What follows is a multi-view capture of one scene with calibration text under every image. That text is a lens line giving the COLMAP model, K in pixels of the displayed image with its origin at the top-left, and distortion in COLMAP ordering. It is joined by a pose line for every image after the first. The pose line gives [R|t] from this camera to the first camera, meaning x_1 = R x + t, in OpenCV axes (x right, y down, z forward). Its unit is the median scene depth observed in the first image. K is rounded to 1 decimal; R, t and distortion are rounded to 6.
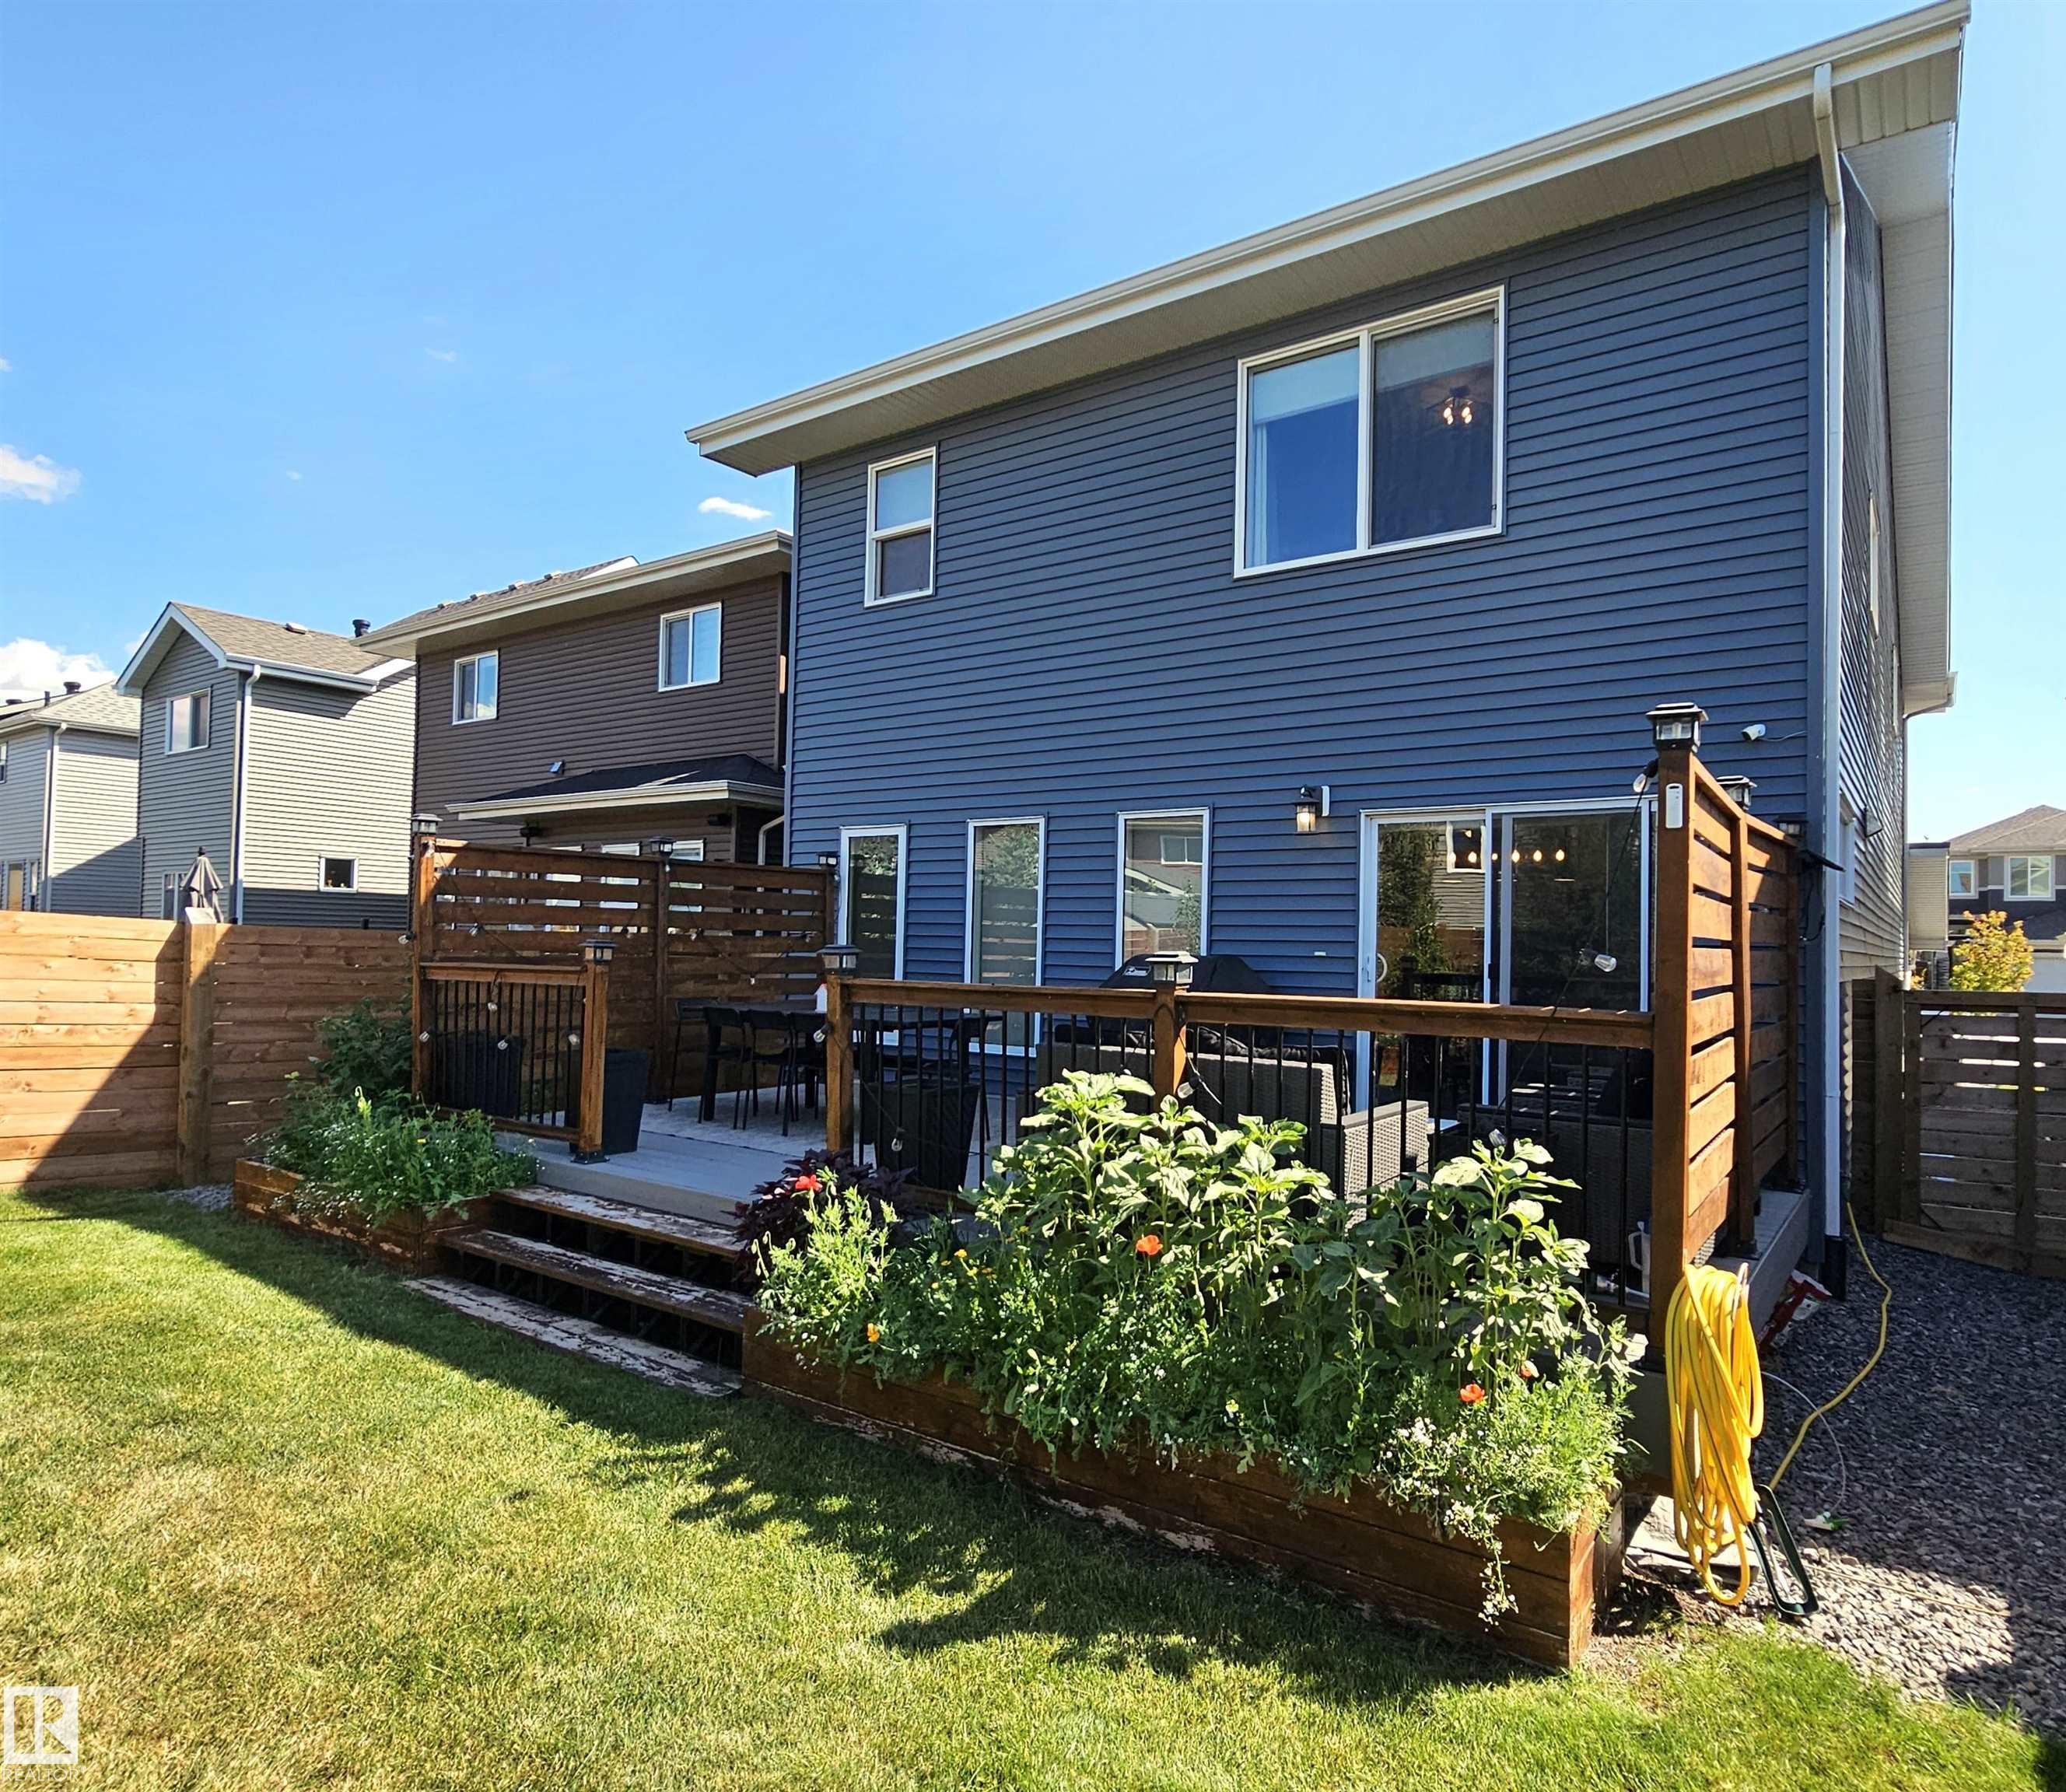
lens RADIAL K [[1433.1, 0, 1030.3], [0, 1433.1, 891.3], [0, 0, 1]] dist [0.001260, 0.002022]
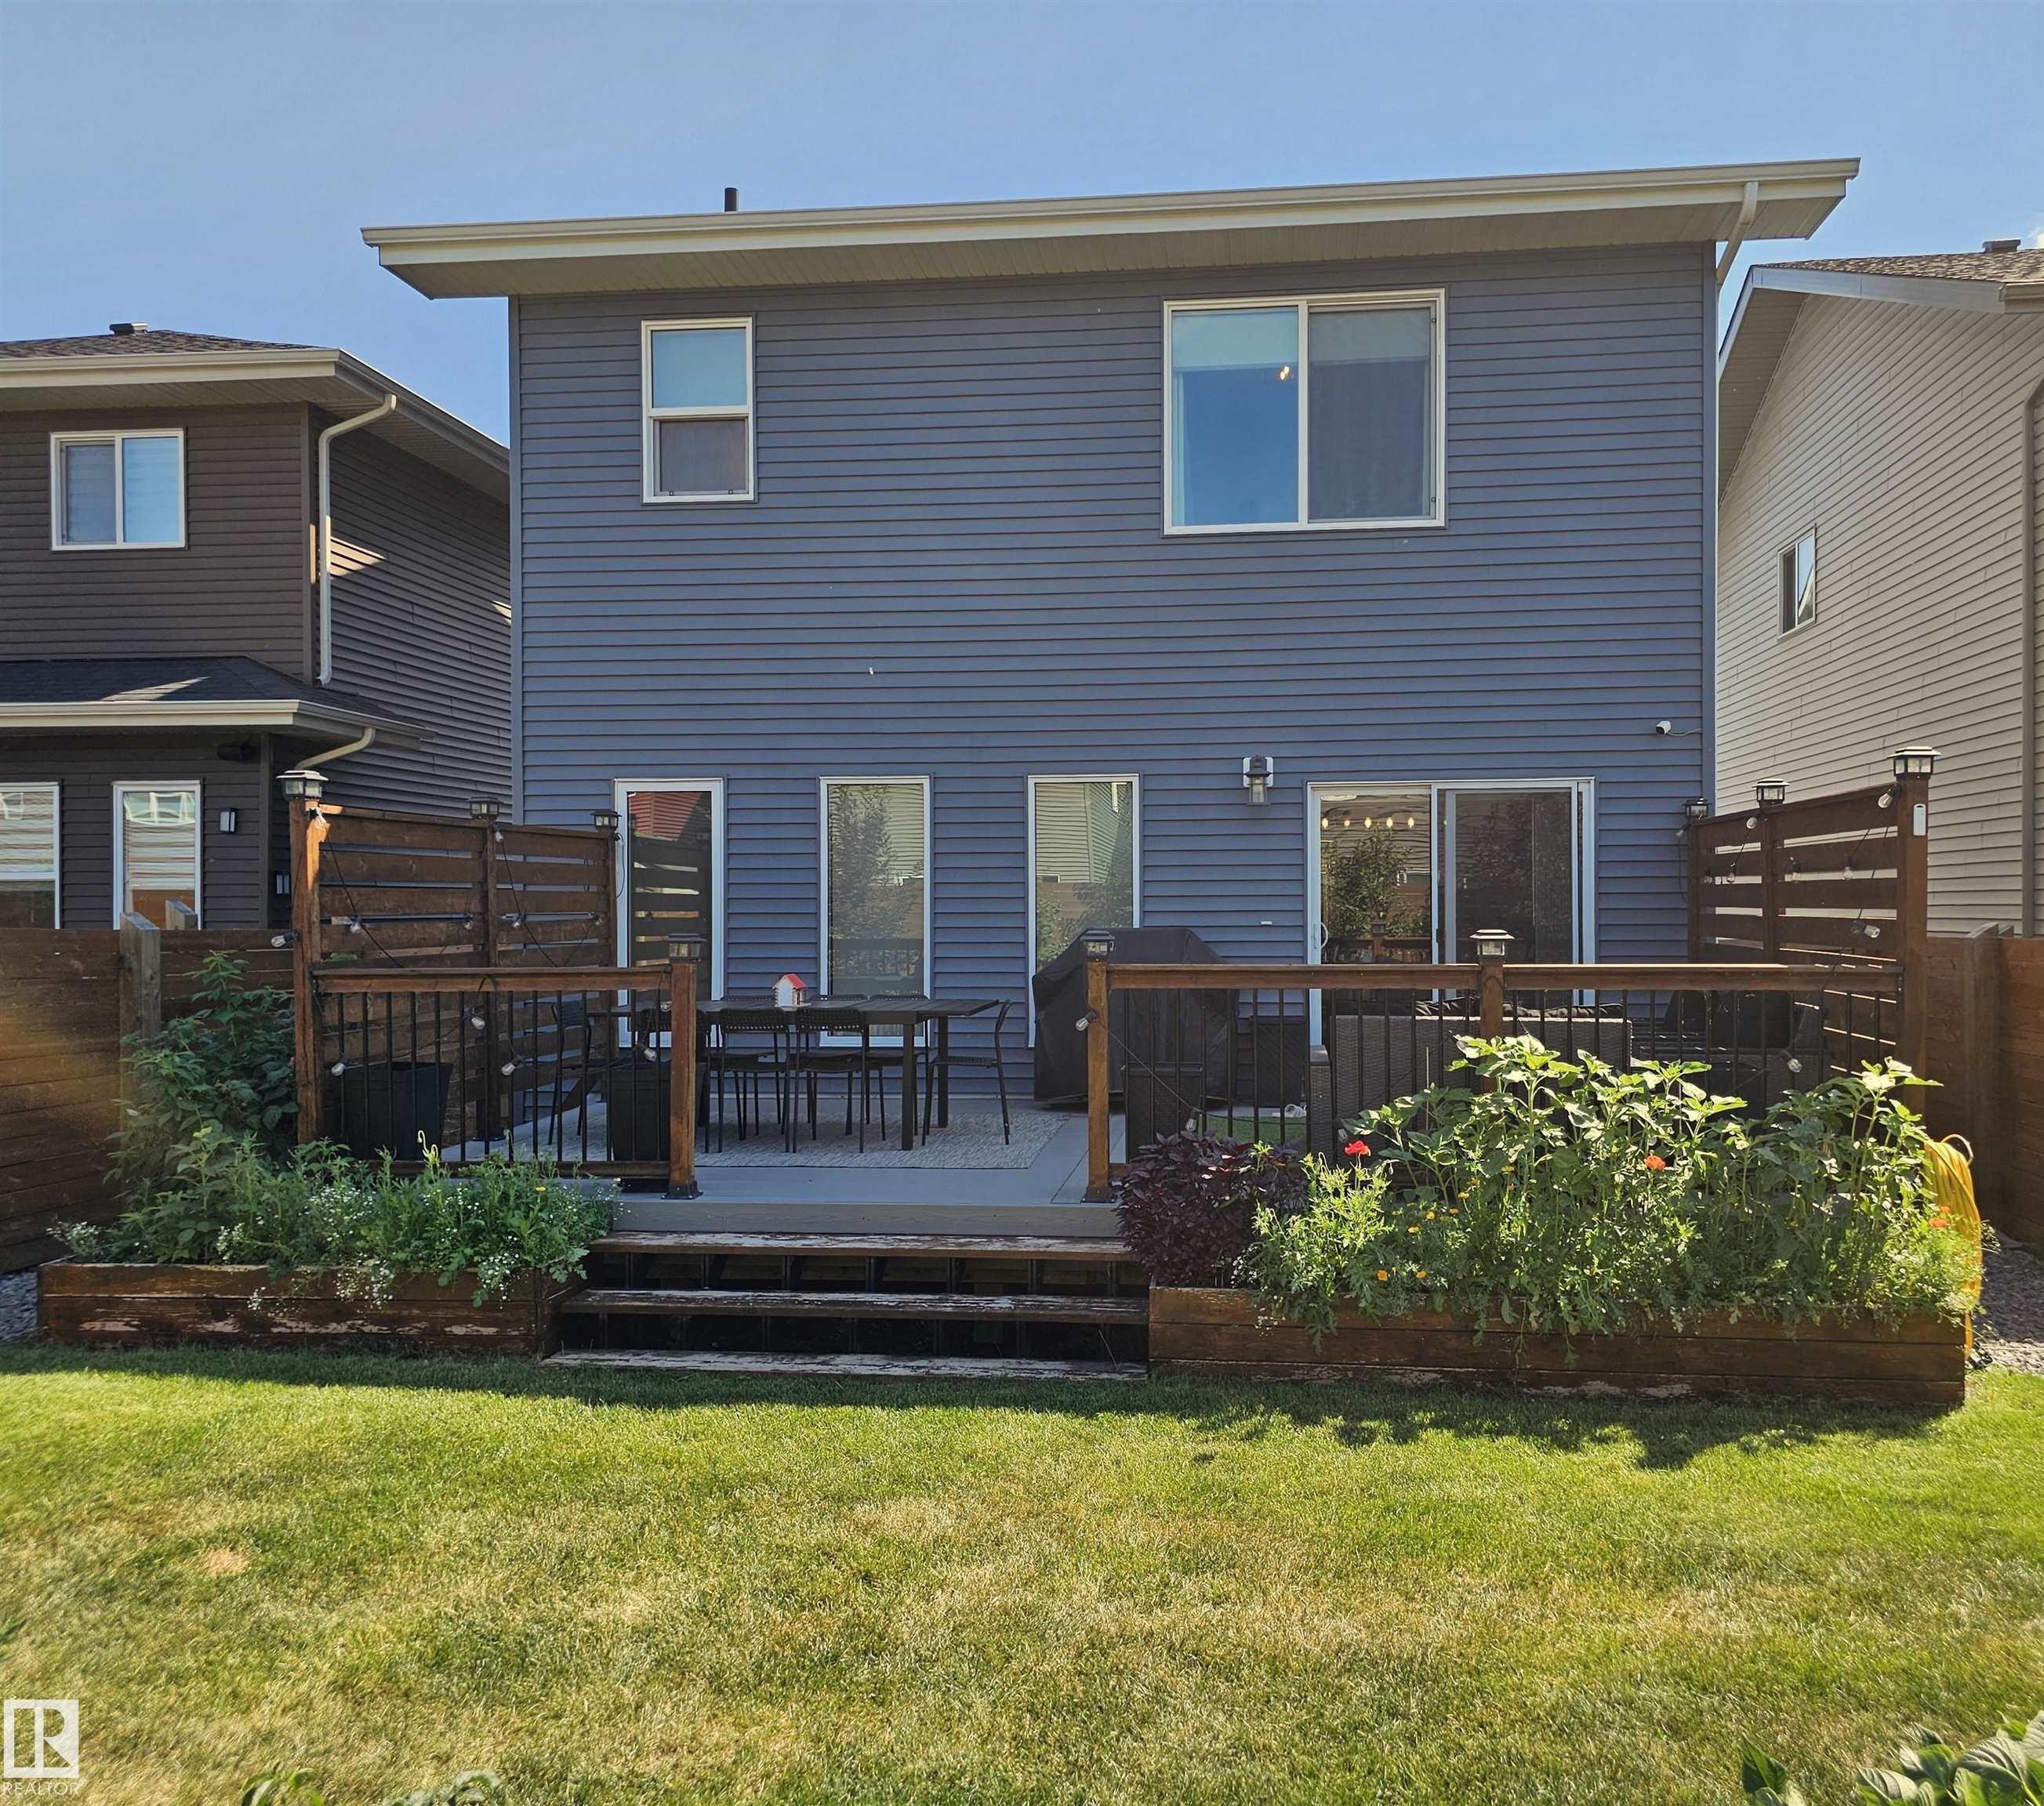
lens RADIAL K [[2083.5, 0, 1024.8], [0, 2083.5, 904.1], [0, 0, 1]] dist [0.065624, 0.000000]
pose [[0.823804, -0.023877, 0.566371, -0.731889], [-0.001538, 0.999015, 0.044352, -0.032936], [-0.566872, -0.037409, 0.822956, -0.105883]]
